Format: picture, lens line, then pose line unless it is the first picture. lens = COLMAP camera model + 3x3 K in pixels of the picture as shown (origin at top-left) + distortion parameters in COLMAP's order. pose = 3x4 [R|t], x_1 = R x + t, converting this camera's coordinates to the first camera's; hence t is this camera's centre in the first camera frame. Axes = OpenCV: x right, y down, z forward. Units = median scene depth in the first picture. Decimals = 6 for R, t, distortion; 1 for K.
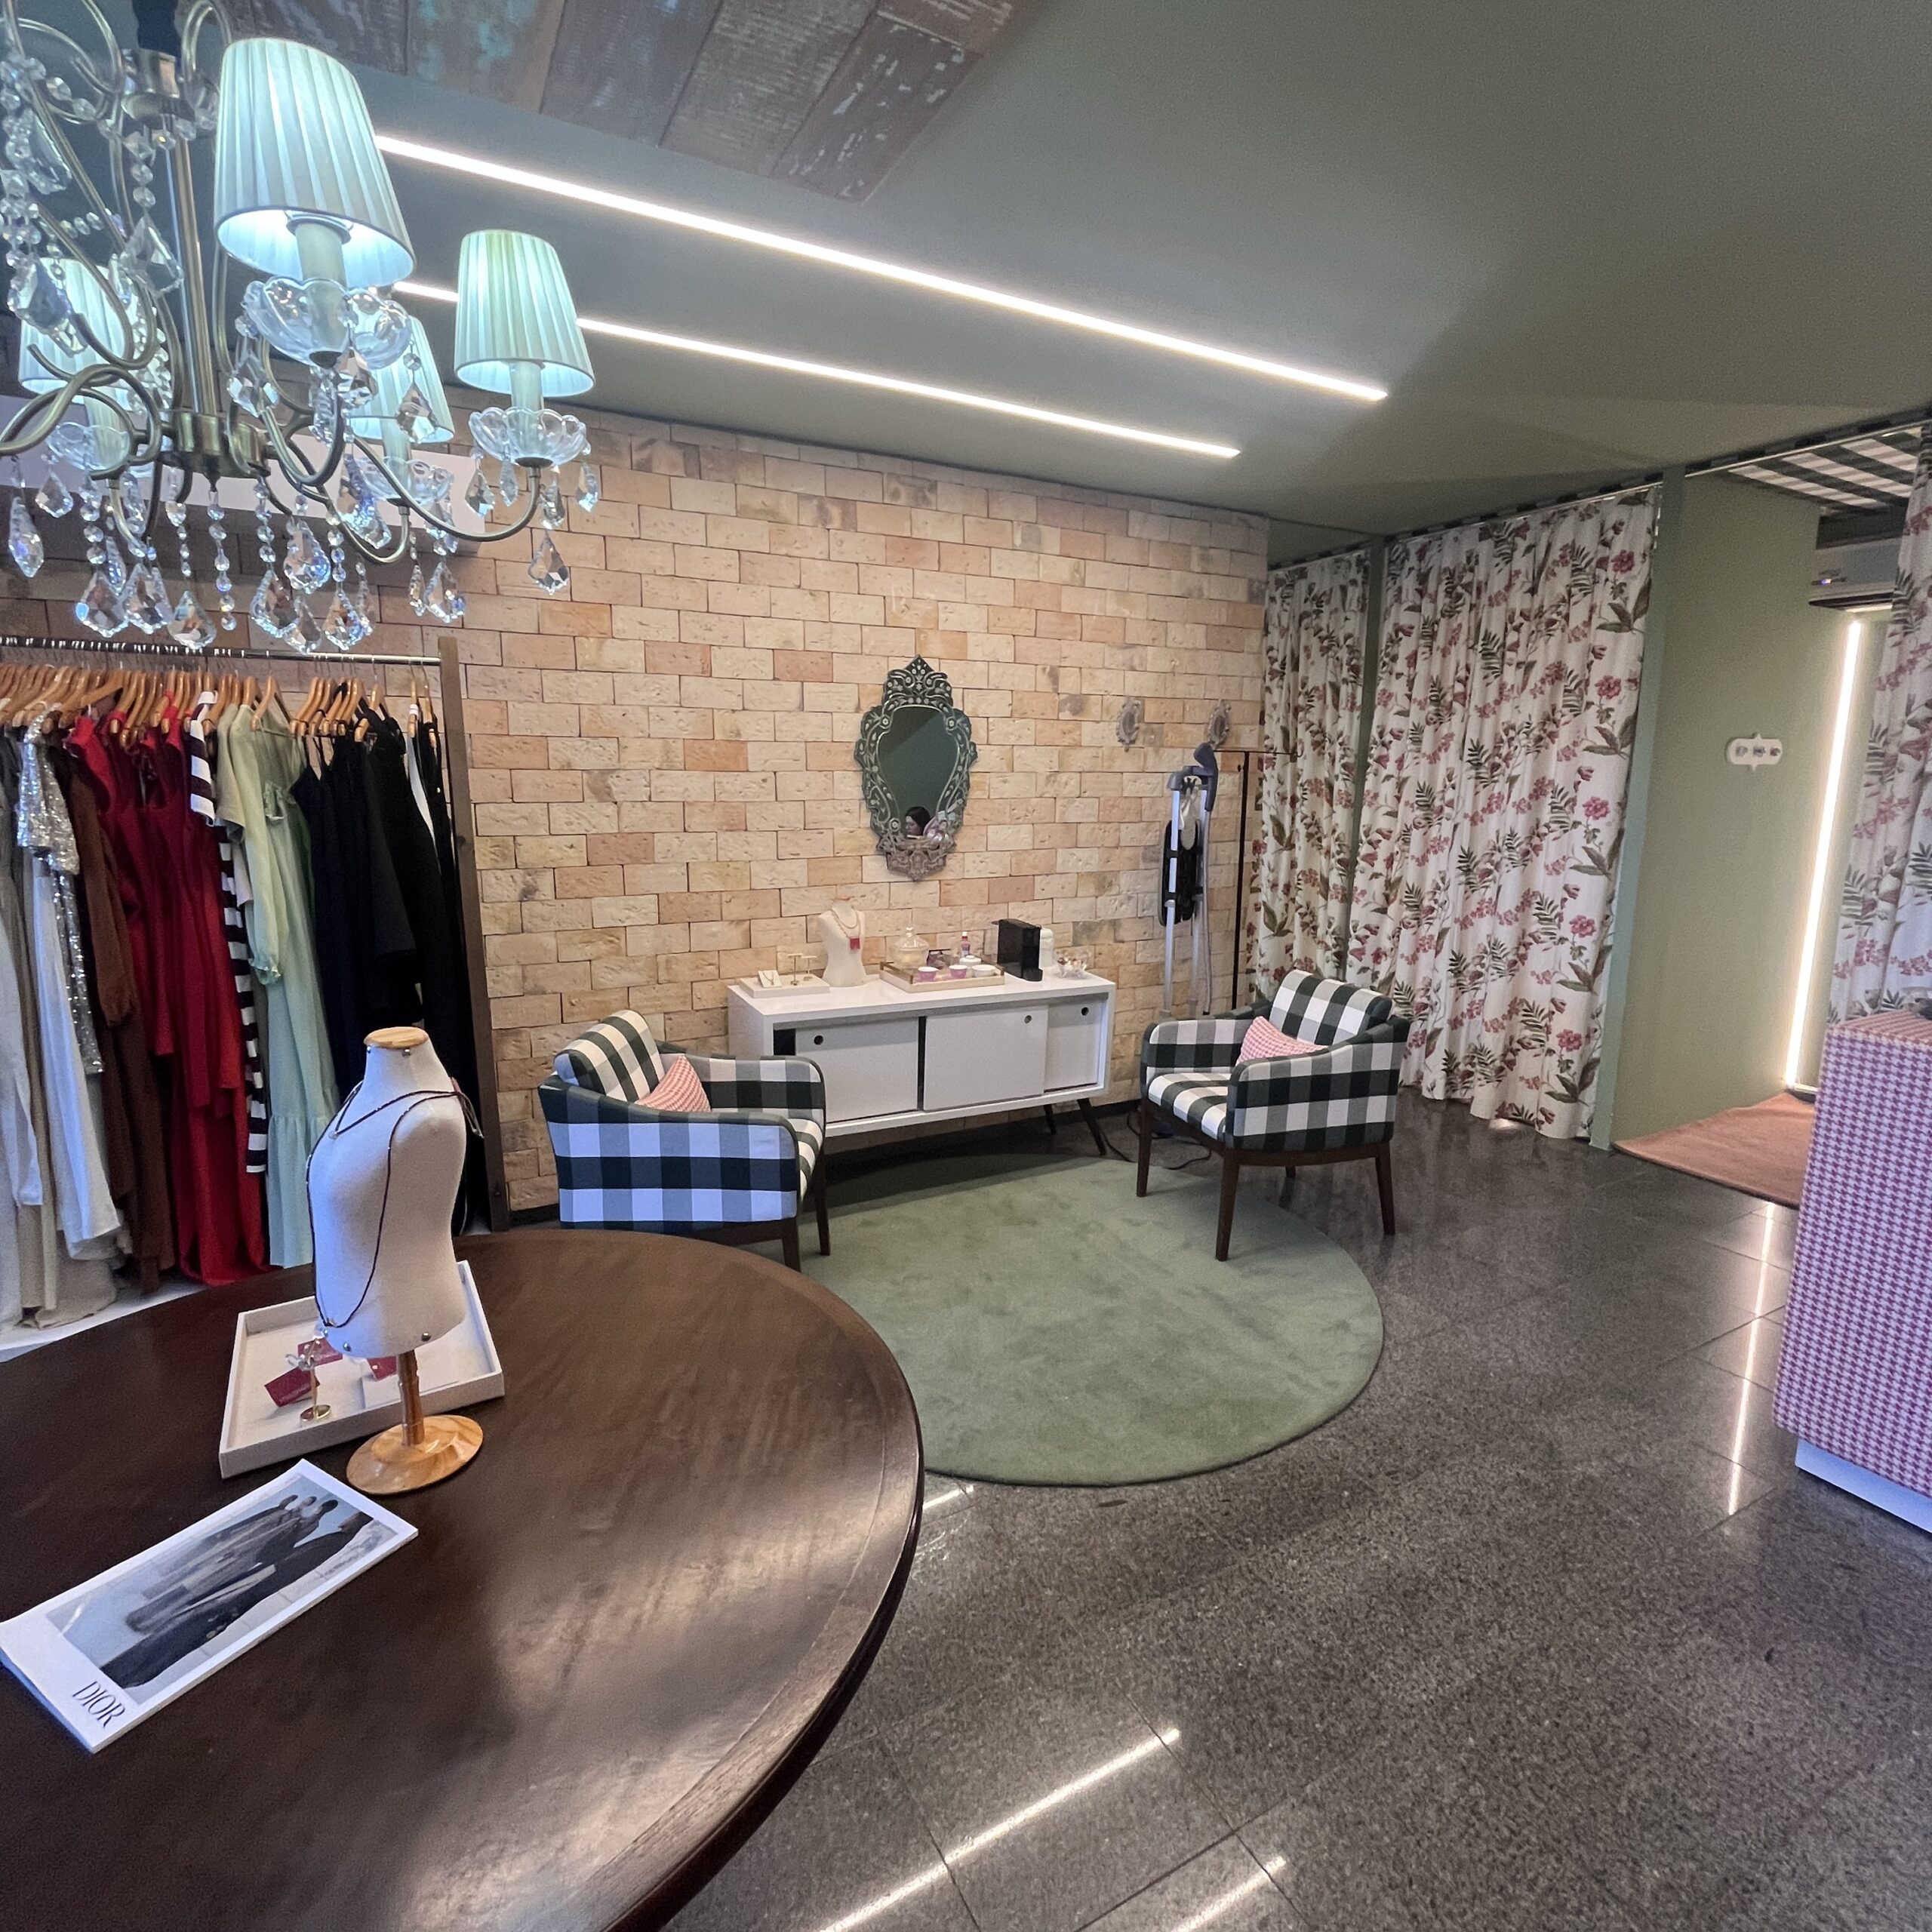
lens RADIAL K [[1041.4, 0, 967.9], [0, 1041.4, 960.0], [0, 0, 1]] dist [-0.004325, 0.000478]
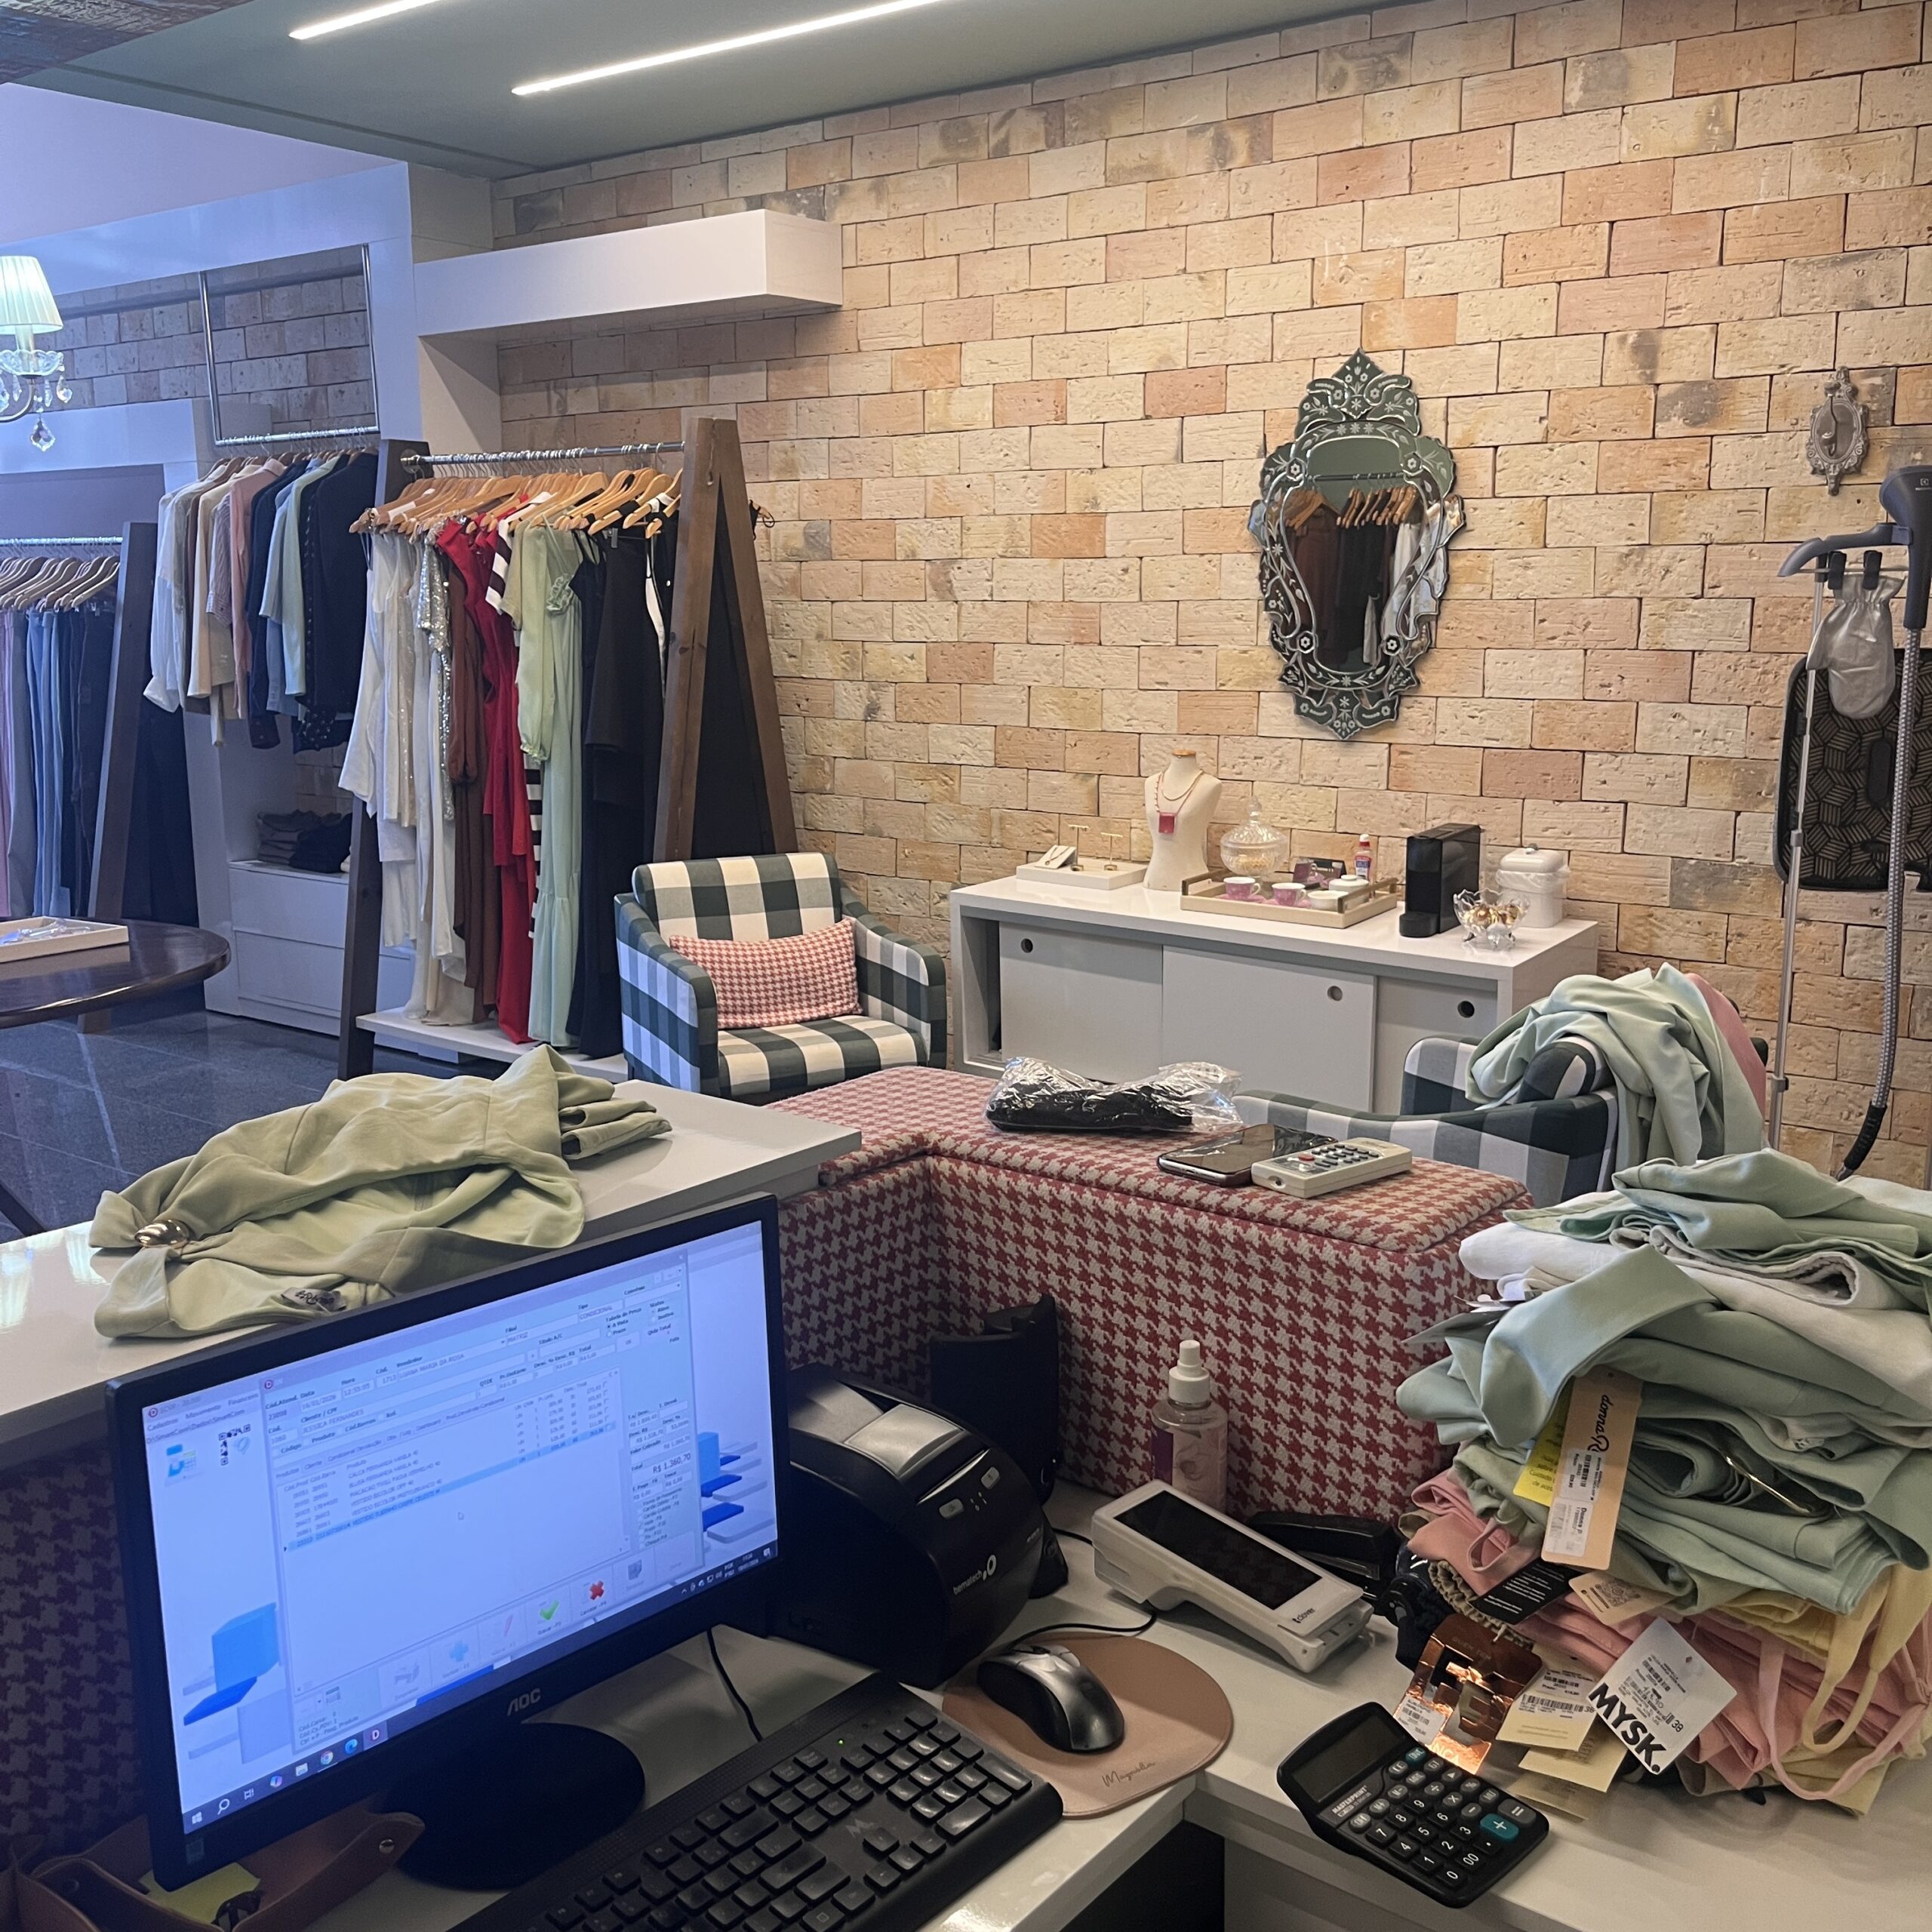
lens RADIAL K [[1951.6, 0, 955.0], [0, 1951.6, 964.0], [0, 0, 1]] dist [0.021466, 0.000000]
pose [[0.411353, 0.165119, -0.896395, 0.858801], [-0.154518, 0.981853, 0.109953, -0.039842], [0.898283, 0.093279, 0.429402, 0.345312]]
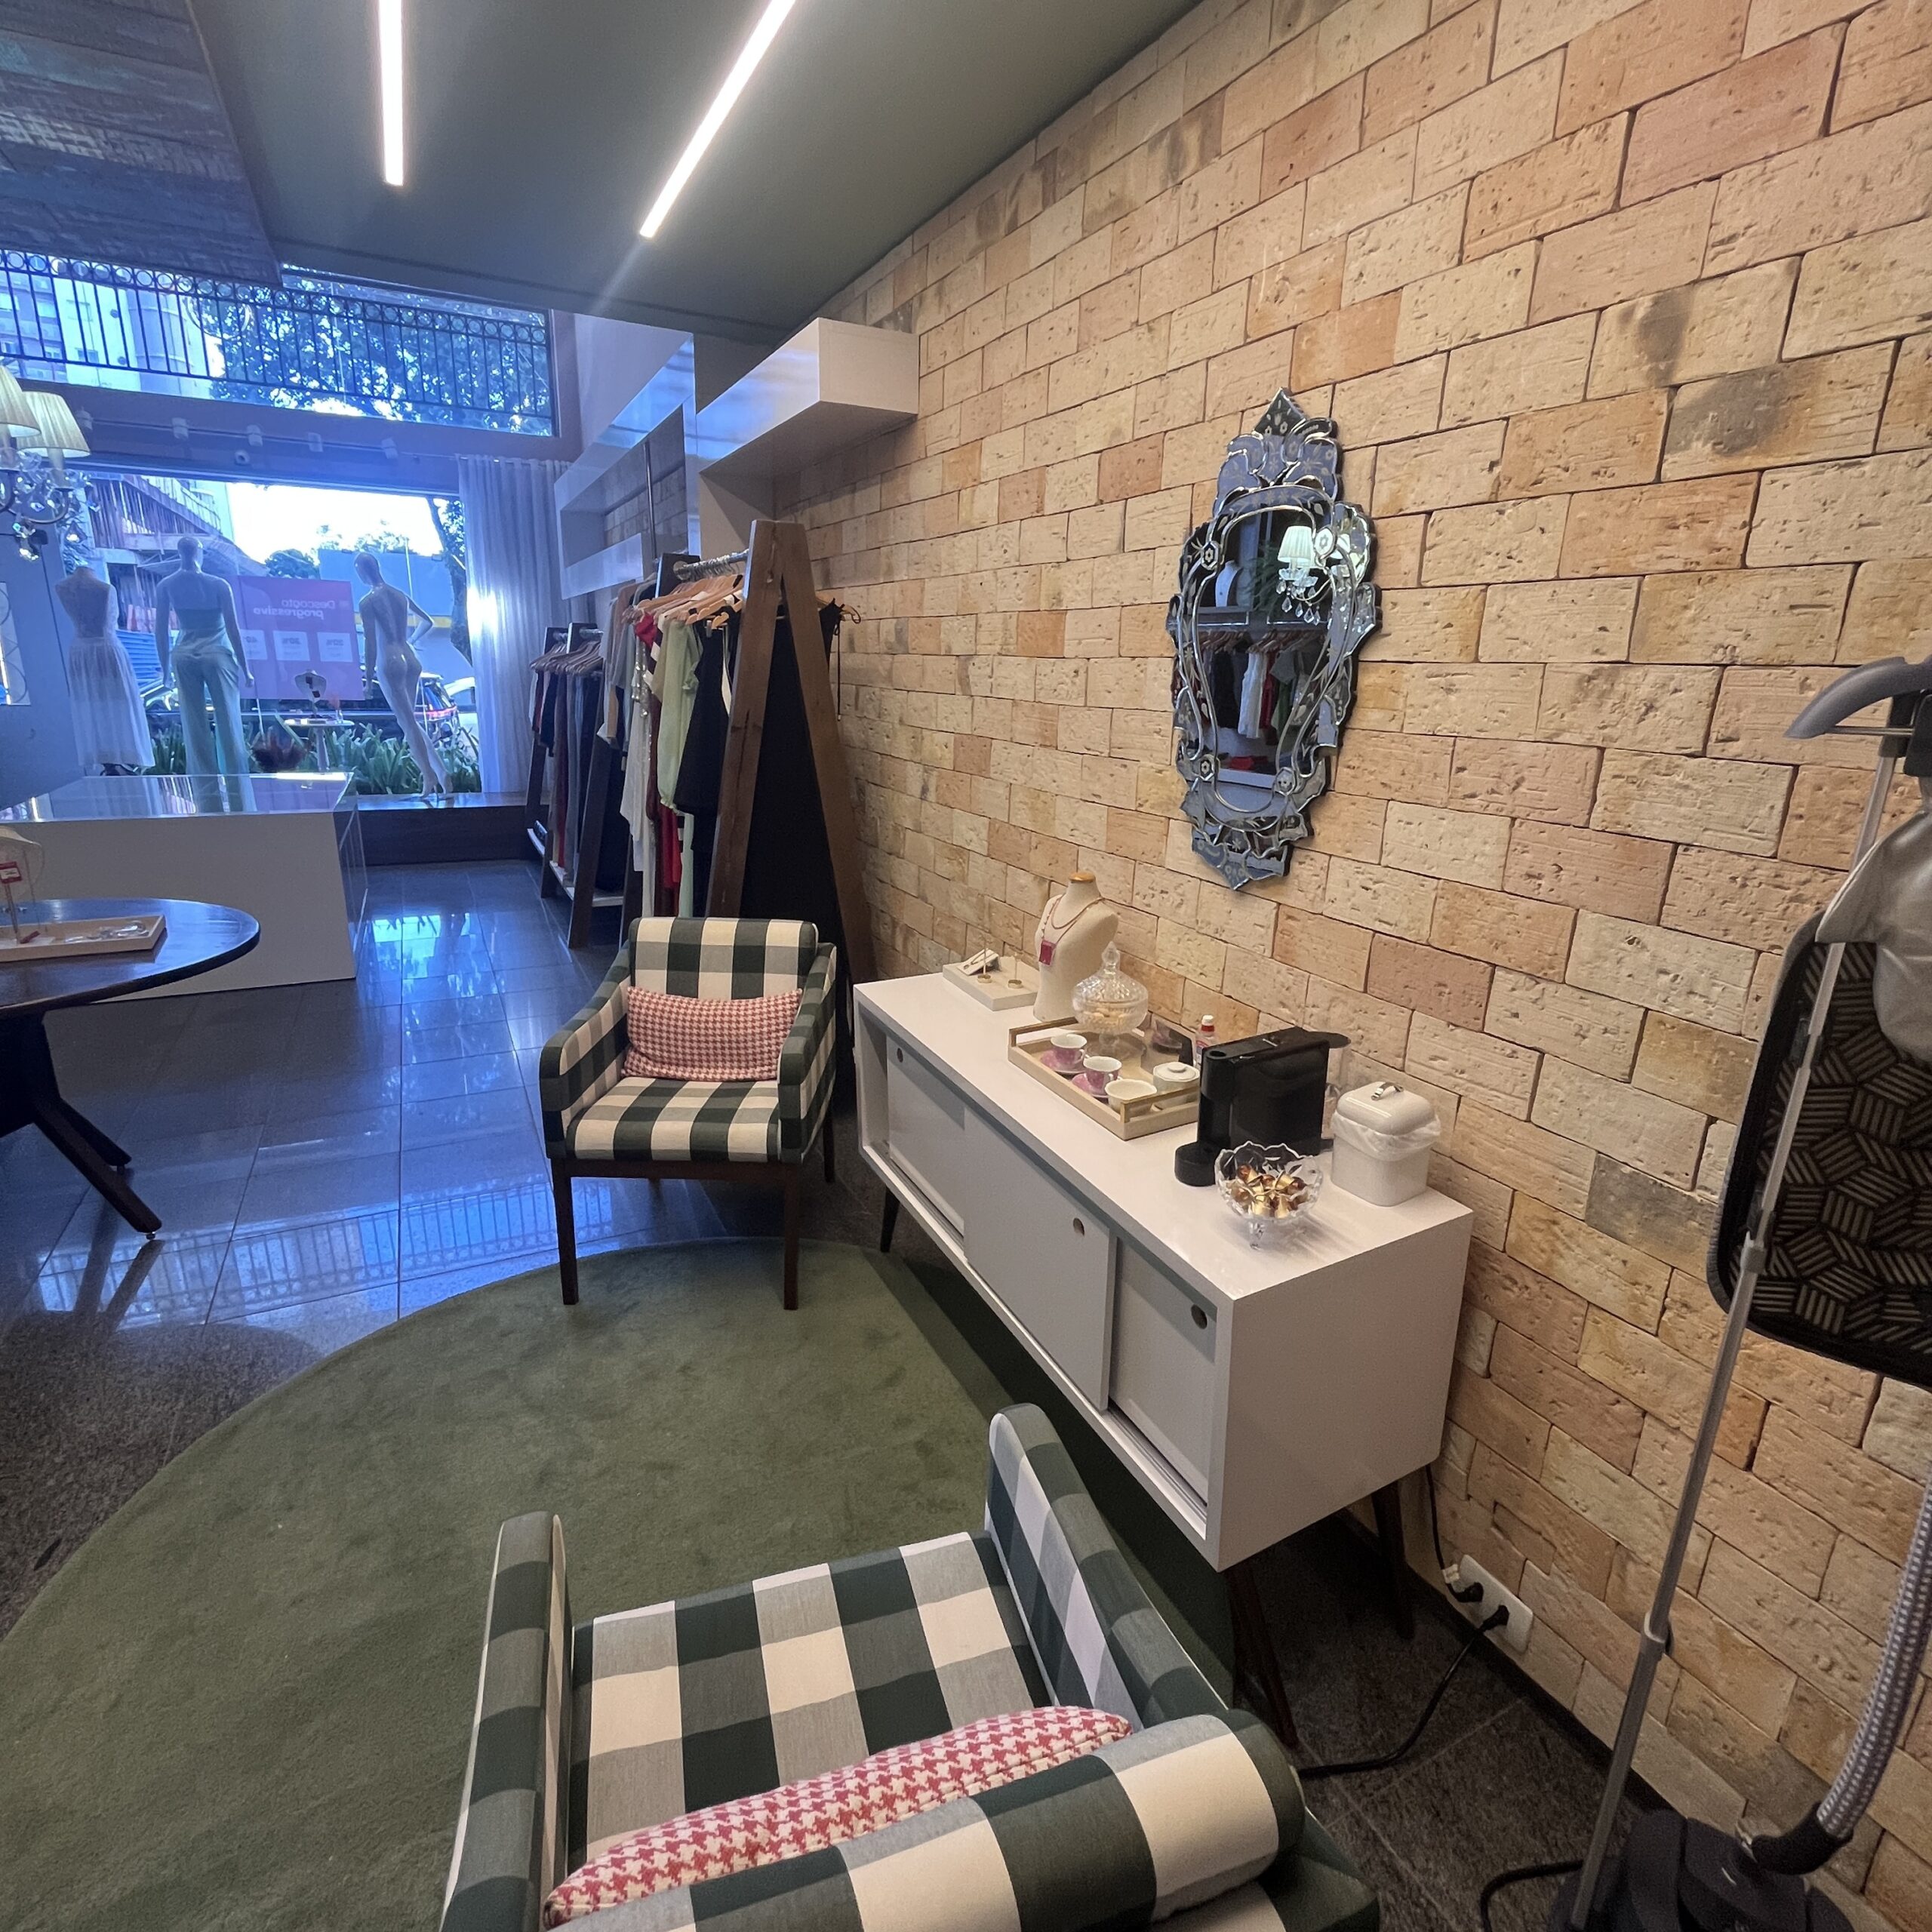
lens RADIAL K [[1041.4, 0, 971.2], [0, 1041.4, 956.5], [0, 0, 1]] dist [-0.004325, 0.000478]
pose [[-0.015717, 0.265449, -0.963997, 0.426636], [-0.204473, 0.942888, 0.262970, -0.148776], [0.978746, 0.201244, 0.039457, 0.864174]]
